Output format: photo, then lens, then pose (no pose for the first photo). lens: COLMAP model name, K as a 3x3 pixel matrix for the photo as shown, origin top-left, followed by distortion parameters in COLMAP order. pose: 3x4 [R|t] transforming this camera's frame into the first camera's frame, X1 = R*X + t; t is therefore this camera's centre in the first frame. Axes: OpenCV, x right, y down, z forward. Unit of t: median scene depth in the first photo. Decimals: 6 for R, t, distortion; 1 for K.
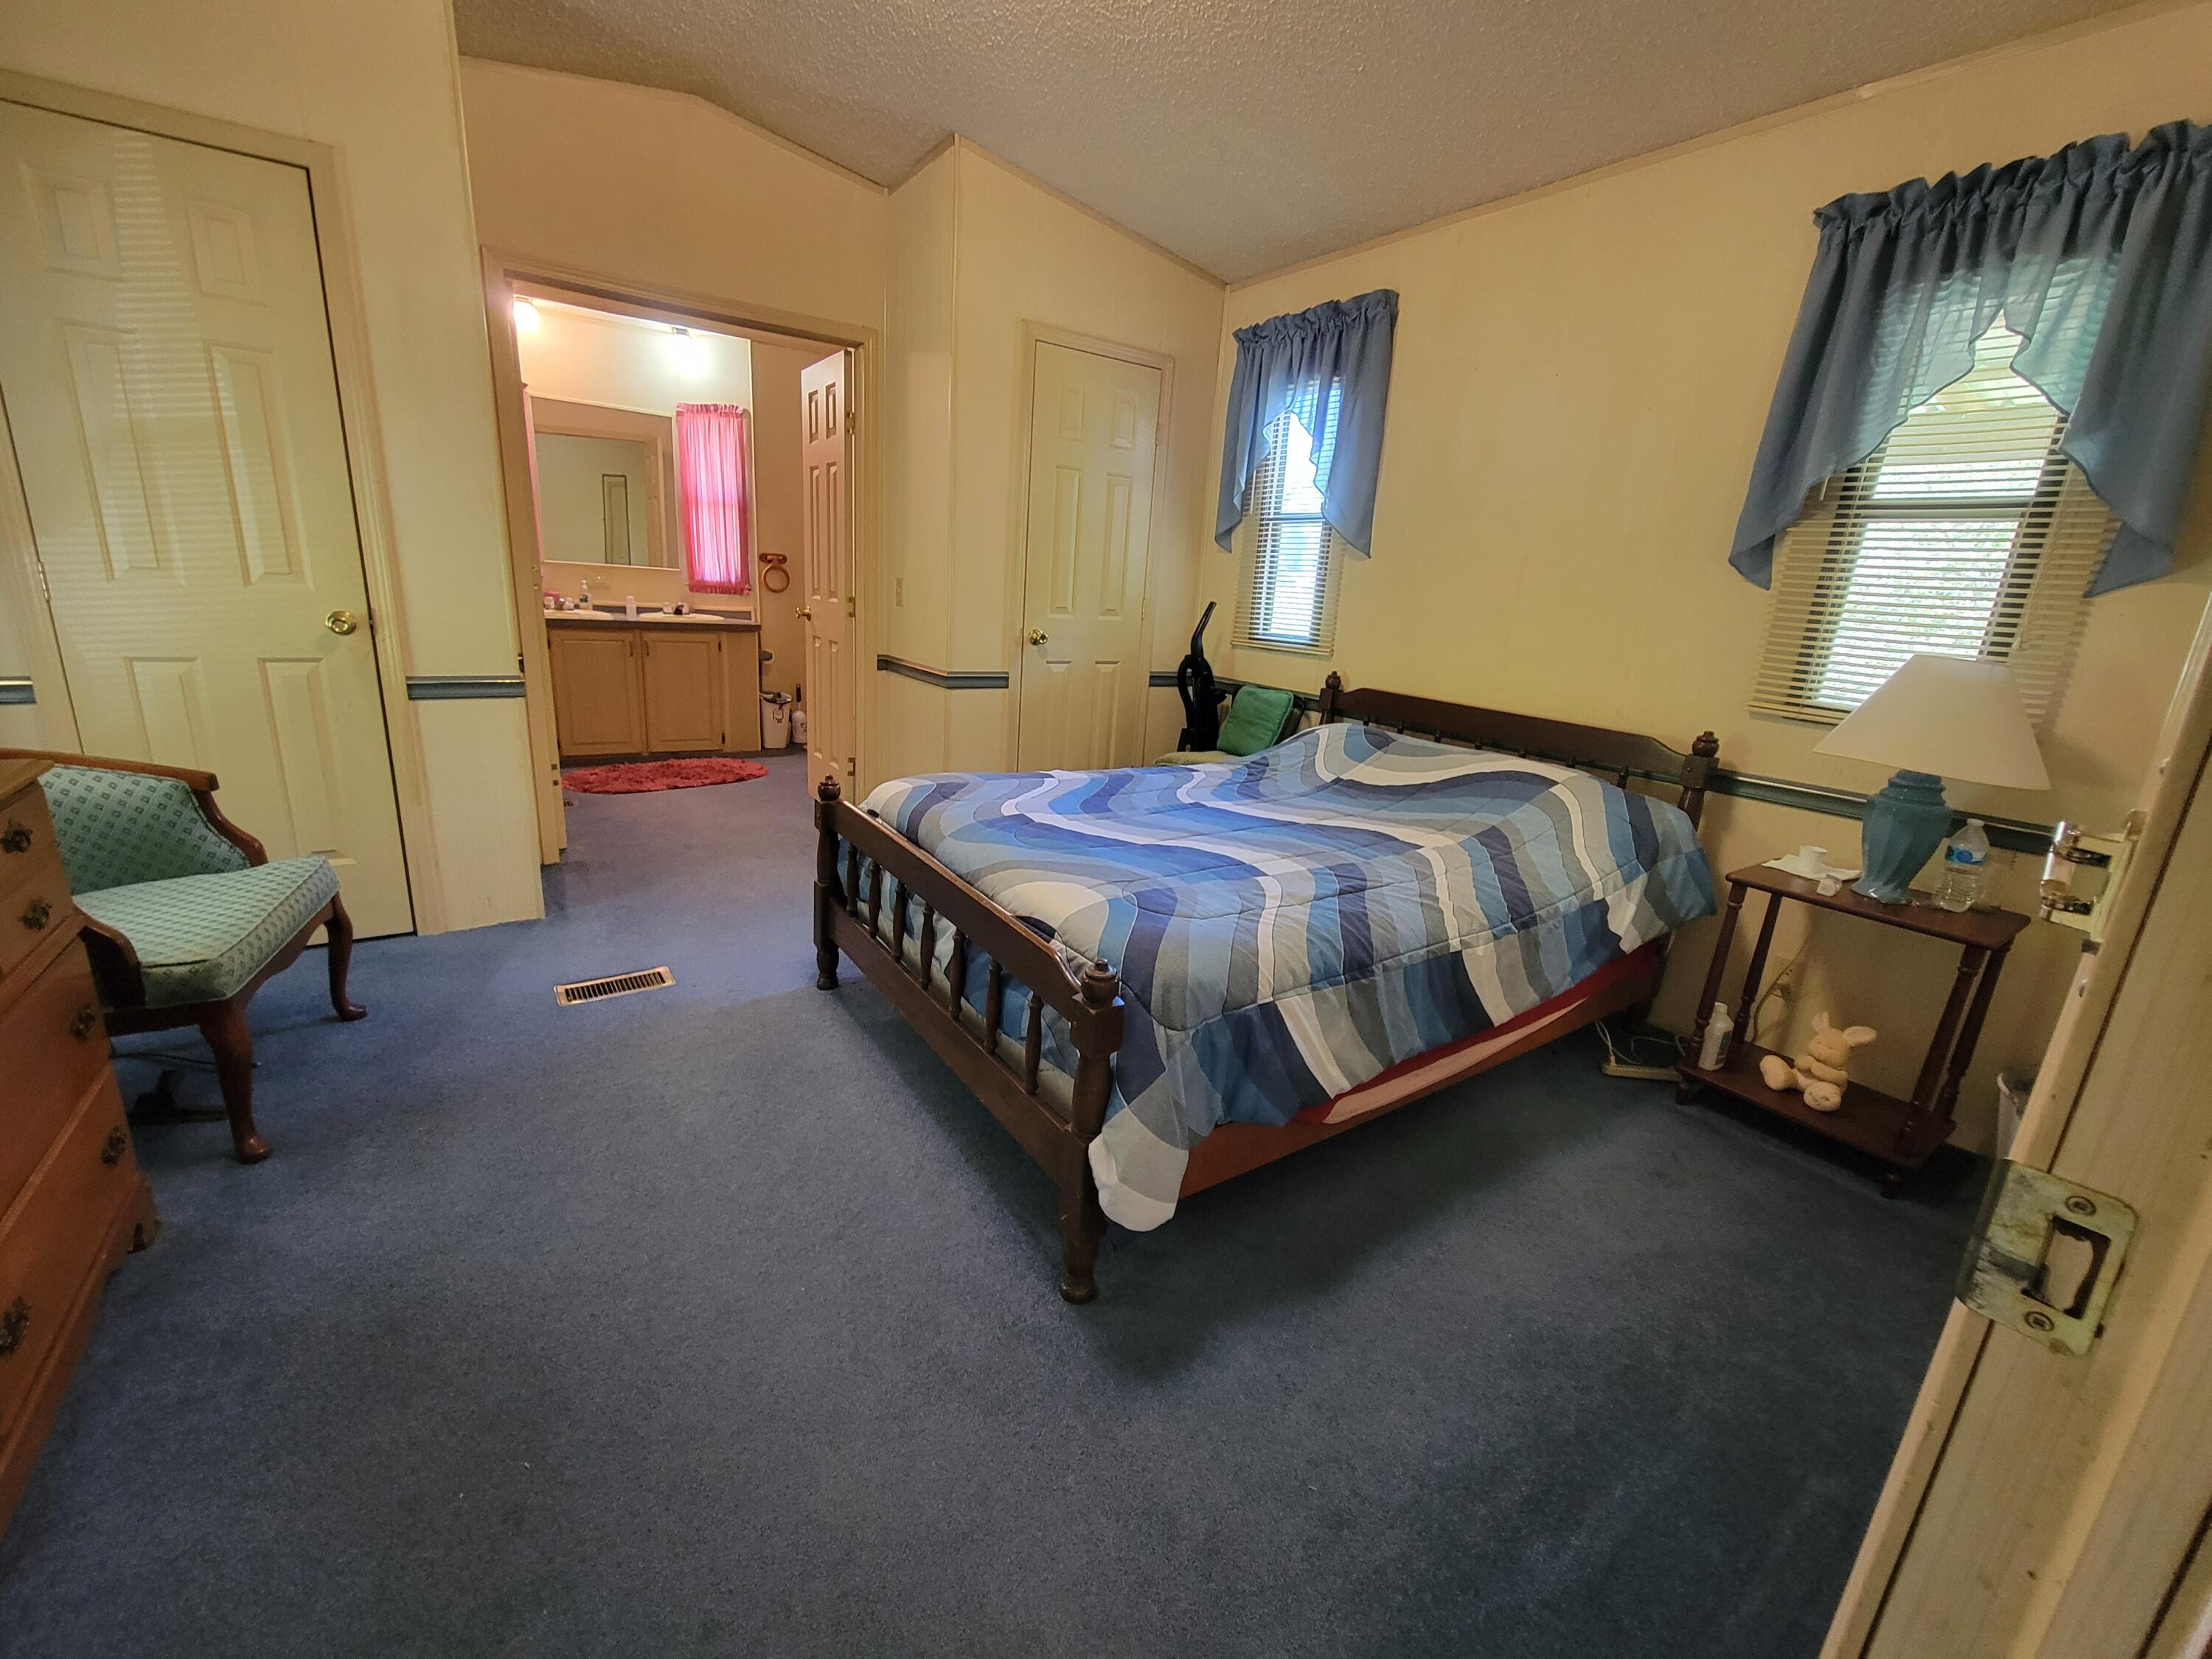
lens RADIAL K [[907.9, 0, 1105.6], [0, 907.9, 822.3], [0, 0, 1]] dist [-0.004333, -0.000144]
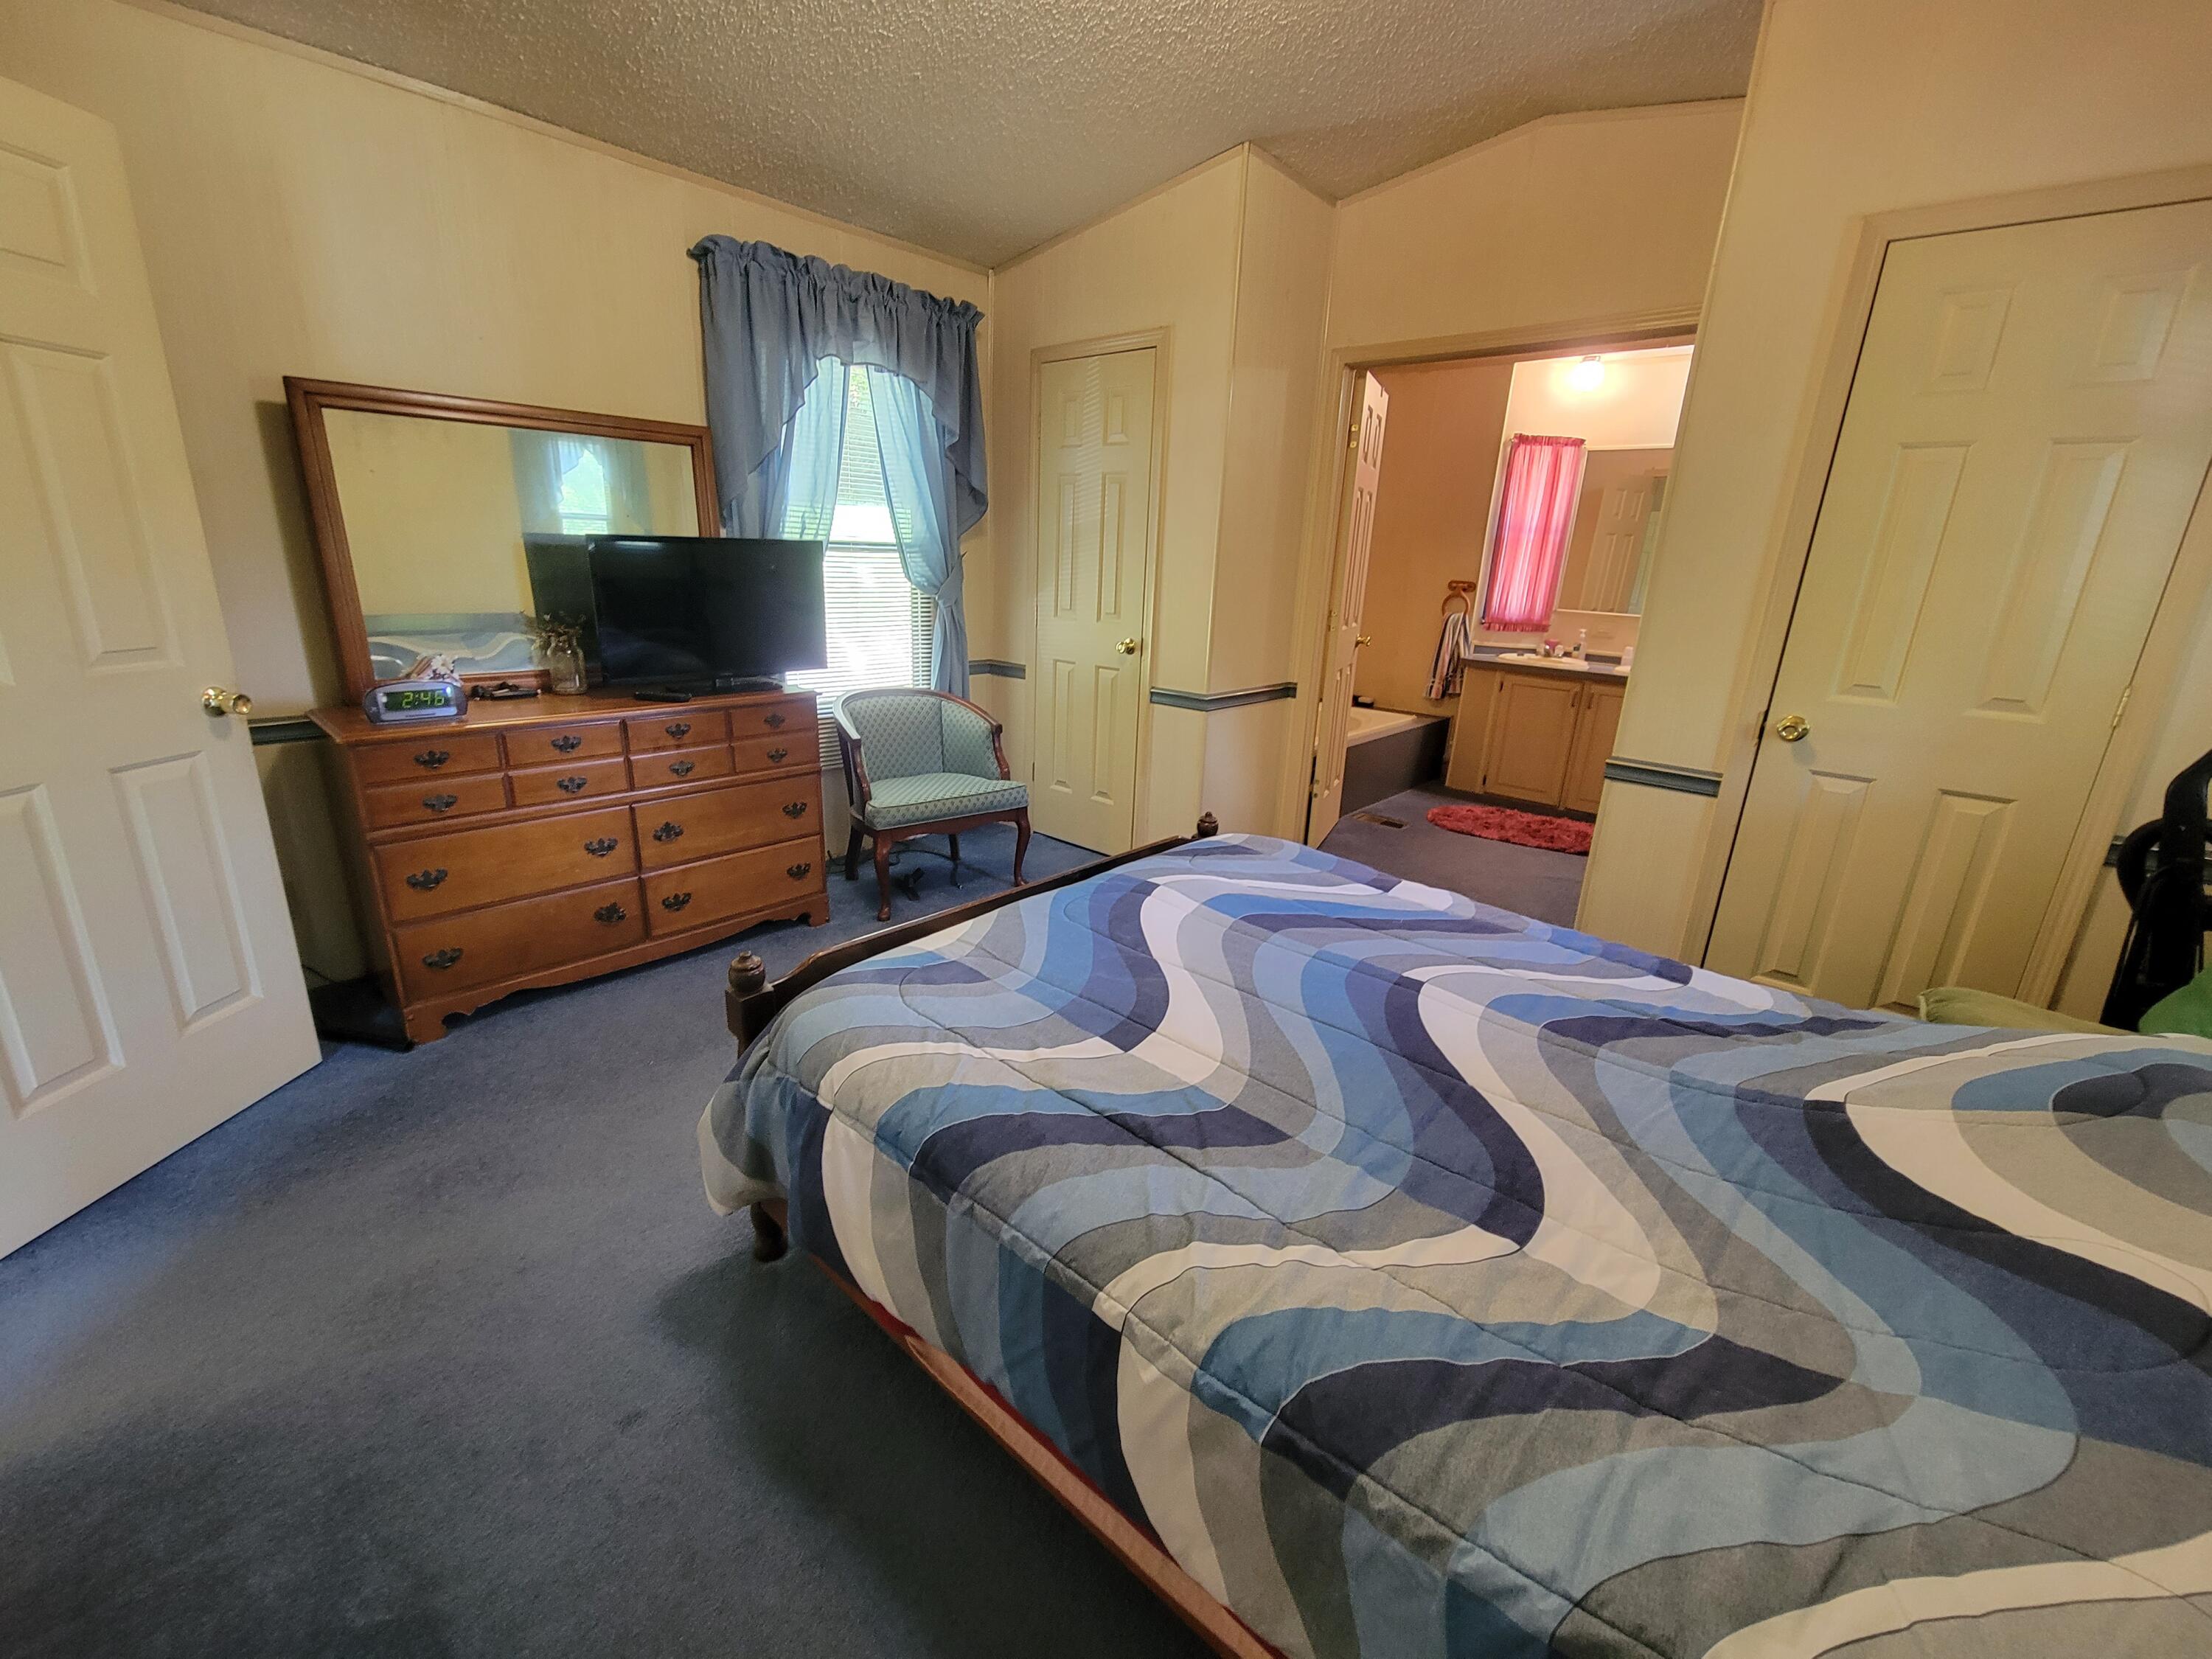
lens RADIAL K [[907.9, 0, 1099.7], [0, 907.9, 829.9], [0, 0, 1]] dist [-0.004333, -0.000144]
pose [[0.224677, 0.230189, -0.946854, 0.609223], [-0.273659, 0.947497, 0.165410, -0.161504], [0.935217, 0.221951, 0.275874, 0.580995]]
